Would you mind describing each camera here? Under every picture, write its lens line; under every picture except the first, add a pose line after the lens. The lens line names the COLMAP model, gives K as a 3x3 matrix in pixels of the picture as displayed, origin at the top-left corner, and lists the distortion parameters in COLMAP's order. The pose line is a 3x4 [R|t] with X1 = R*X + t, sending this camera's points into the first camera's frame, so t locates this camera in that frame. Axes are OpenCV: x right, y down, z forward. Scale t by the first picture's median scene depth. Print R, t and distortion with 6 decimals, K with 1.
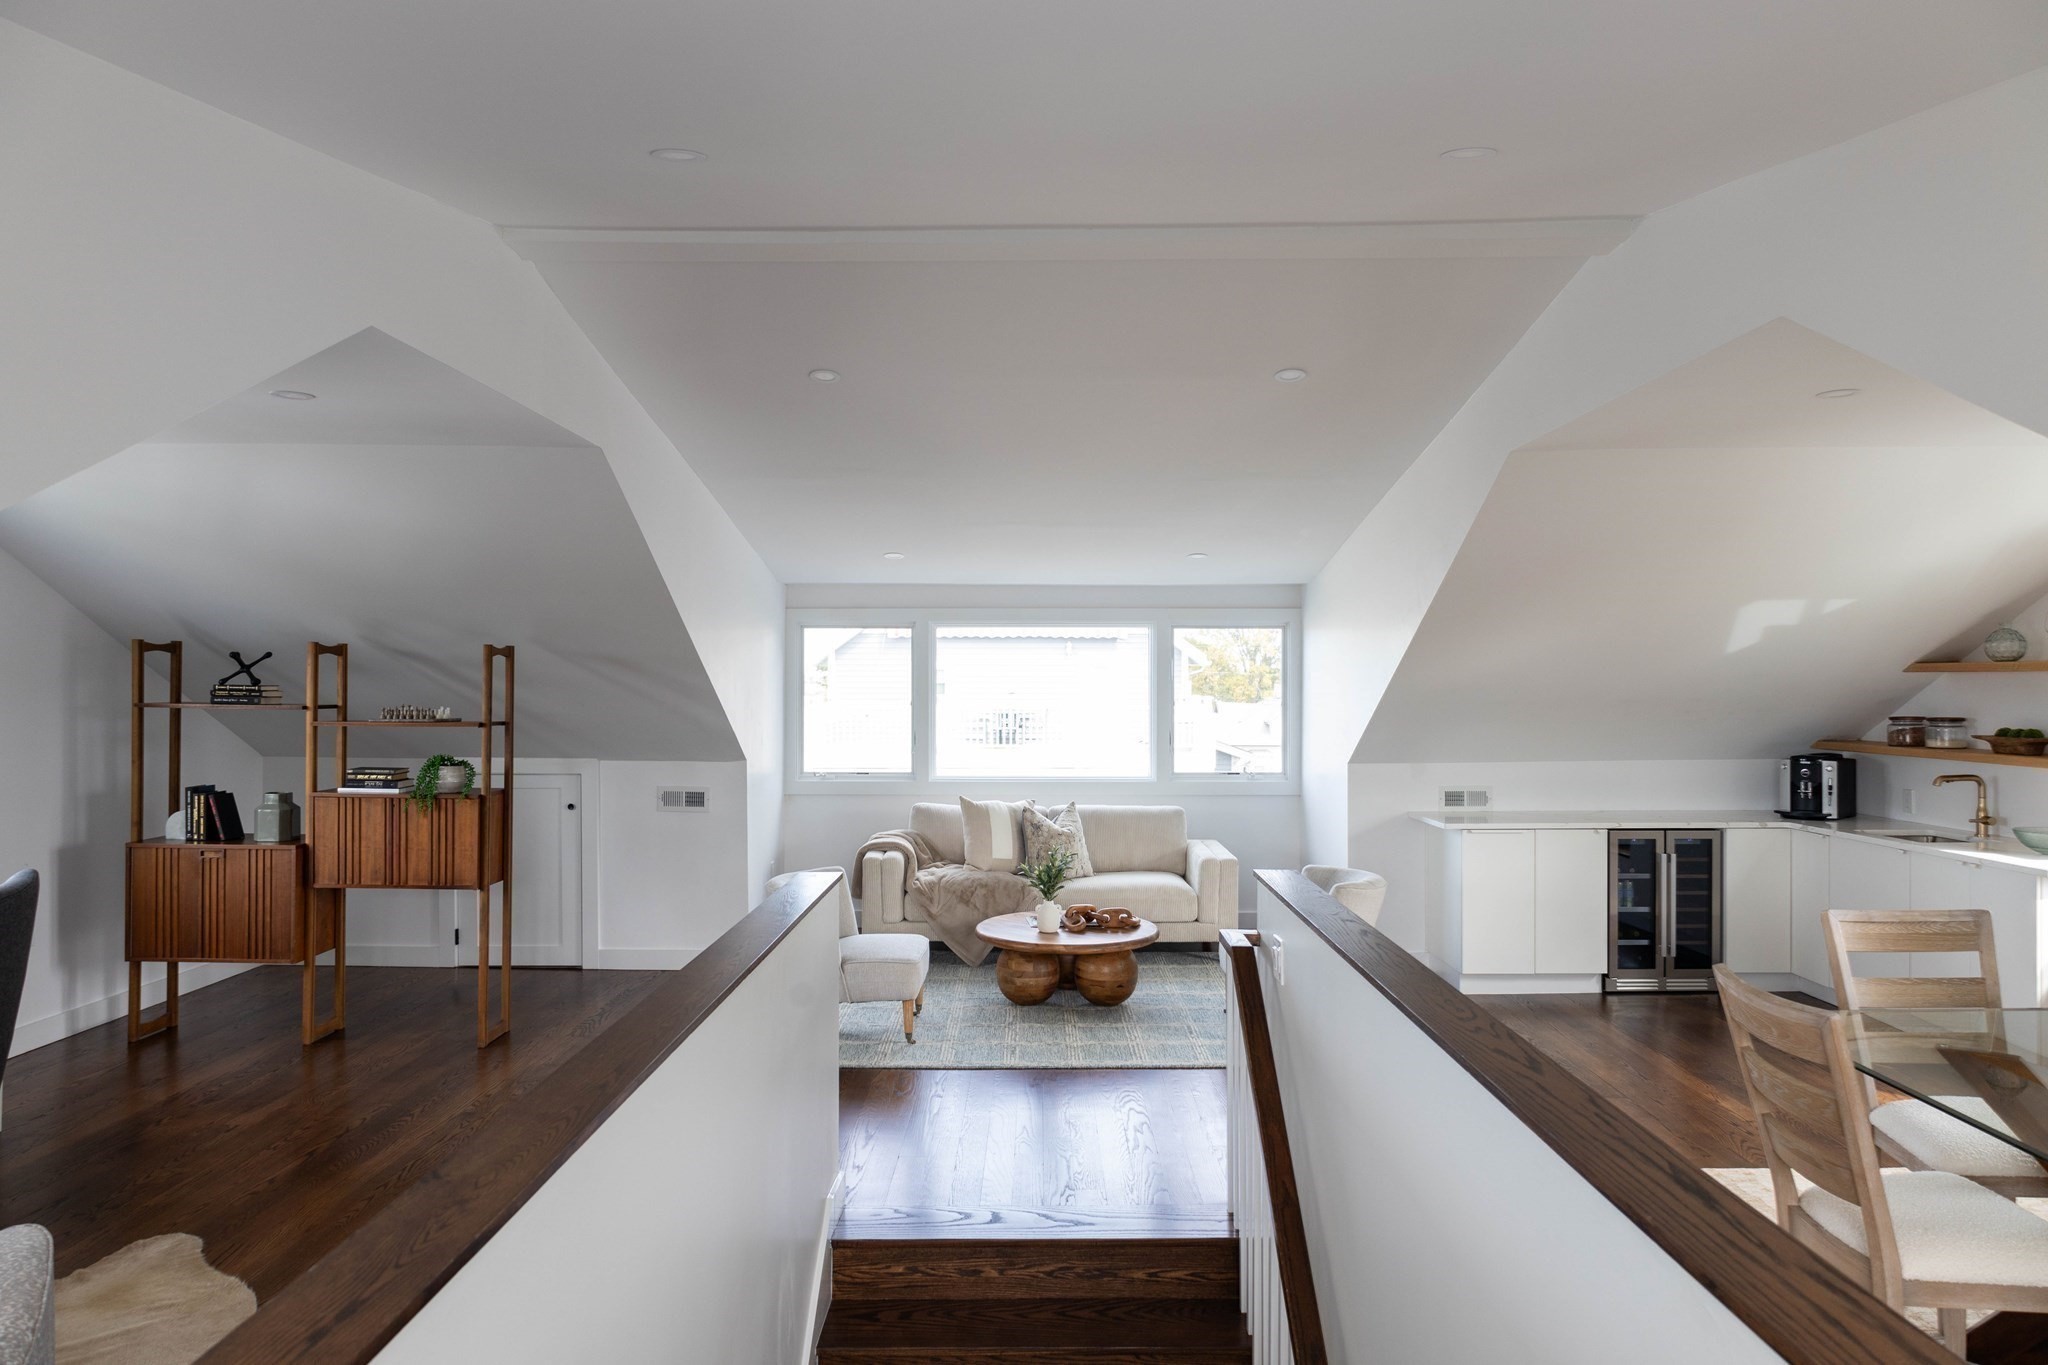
lens RADIAL K [[1329.6, 0, 1026.1], [0, 1329.6, 680.3], [0, 0, 1]] dist [-0.004050, 0.004768]
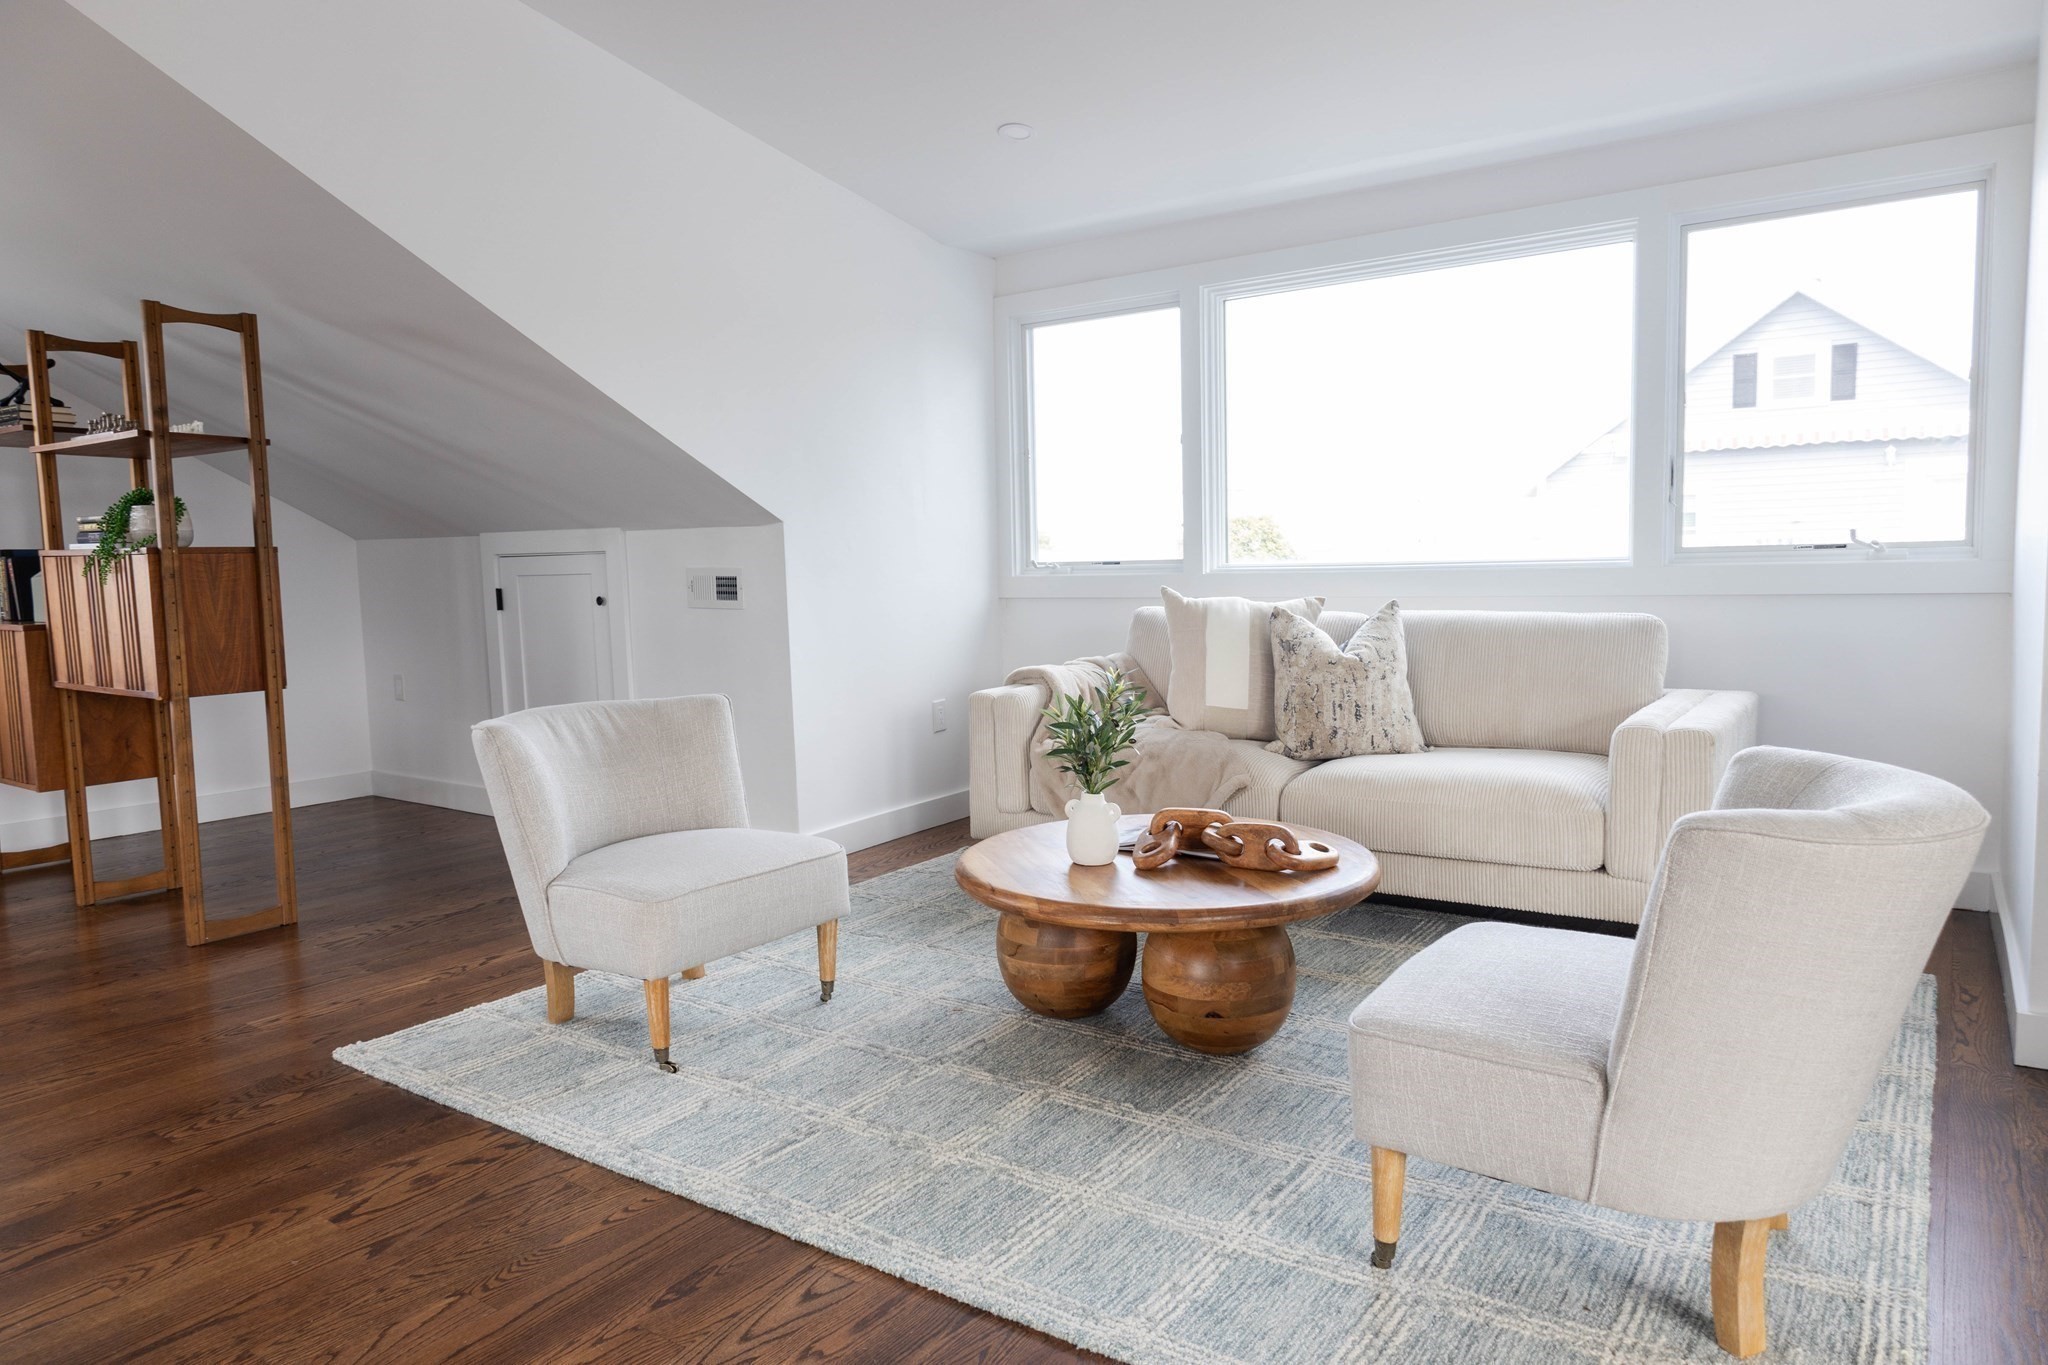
lens RADIAL K [[1329.6, 0, 1021.0], [0, 1329.6, 679.2], [0, 0, 1]] dist [-0.004050, 0.004768]
pose [[0.823480, 0.032069, -0.566438, 0.204968], [0.023035, 0.995688, 0.089858, 0.074756], [0.566878, -0.087044, 0.819190, 0.532204]]
